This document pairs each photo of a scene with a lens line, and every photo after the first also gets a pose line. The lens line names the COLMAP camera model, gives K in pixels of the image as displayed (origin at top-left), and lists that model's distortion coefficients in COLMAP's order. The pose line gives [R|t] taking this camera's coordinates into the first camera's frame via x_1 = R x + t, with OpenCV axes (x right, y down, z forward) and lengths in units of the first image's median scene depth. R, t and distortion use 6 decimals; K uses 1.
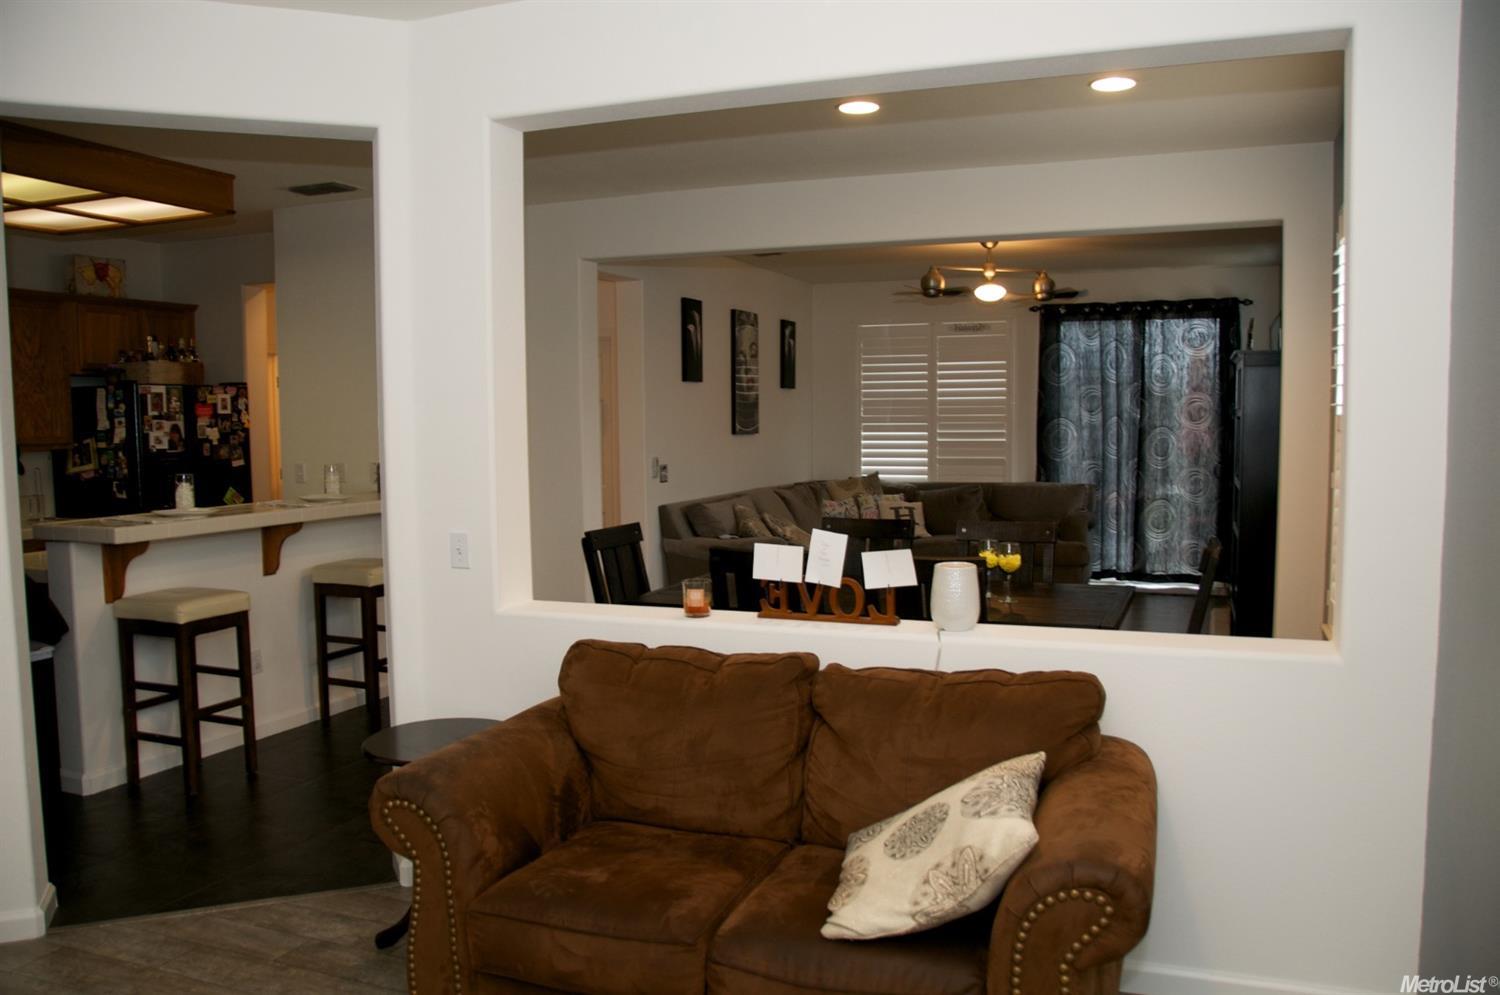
lens RADIAL K [[1186.2, 0, 781.0], [0, 1186.2, 502.0], [0, 0, 1]] dist [-0.082154, 0.003544]
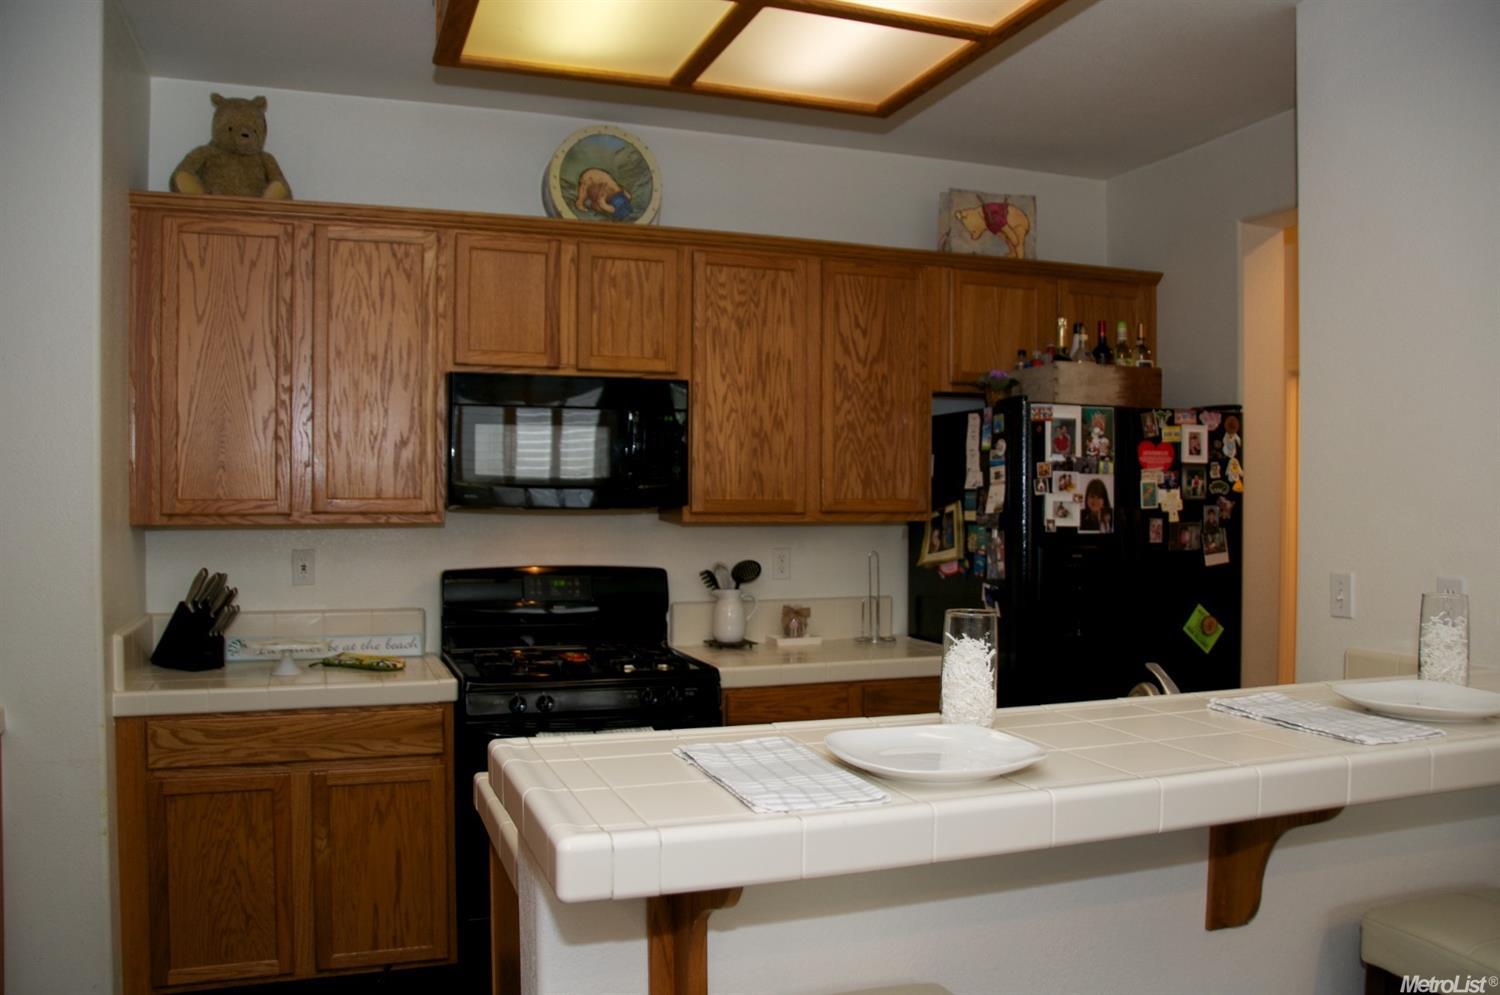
lens RADIAL K [[1186.2, 0, 781.0], [0, 1186.2, 502.0], [0, 0, 1]] dist [-0.082154, 0.003544]
pose [[0.671336, 0.015209, -0.740998, -0.225642], [-0.066279, 0.997016, -0.039584, -0.027014], [0.738184, 0.075687, 0.670340, 0.542012]]
